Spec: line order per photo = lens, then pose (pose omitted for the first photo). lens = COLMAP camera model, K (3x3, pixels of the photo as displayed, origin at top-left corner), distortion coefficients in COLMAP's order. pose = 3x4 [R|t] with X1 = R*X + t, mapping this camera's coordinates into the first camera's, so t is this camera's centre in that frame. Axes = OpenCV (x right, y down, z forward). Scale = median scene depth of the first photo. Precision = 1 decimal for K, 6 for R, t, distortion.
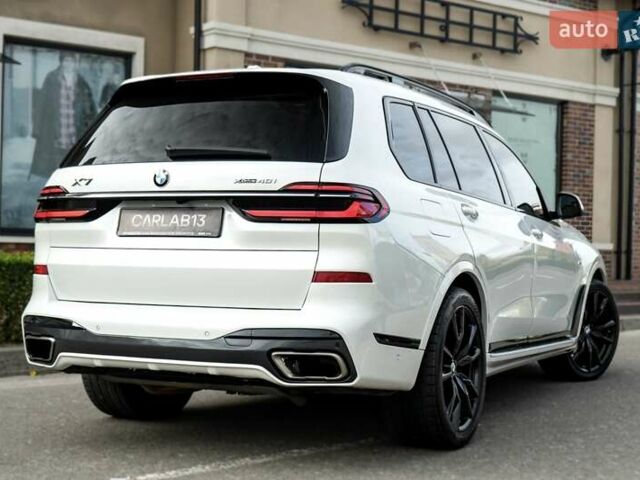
lens RADIAL K [[1071.5, 0, 319.2], [0, 1071.5, 239.0], [0, 0, 1]] dist [0.000839, 0.046774]
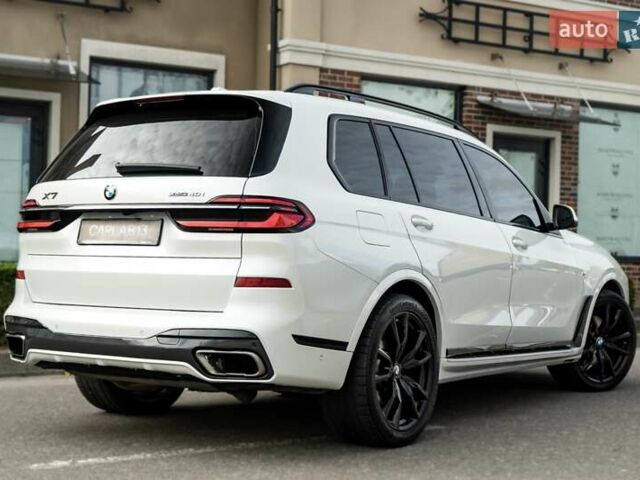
lens RADIAL K [[1095.6, 0, 323.4], [0, 1095.6, 241.2], [0, 0, 1]] dist [0.000795, 0.033411]
pose [[0.989955, 0.002154, -0.141369, 0.205845], [-0.003585, 0.999945, -0.009865, 0.003870], [0.141340, 0.010272, 0.989908, -0.079120]]
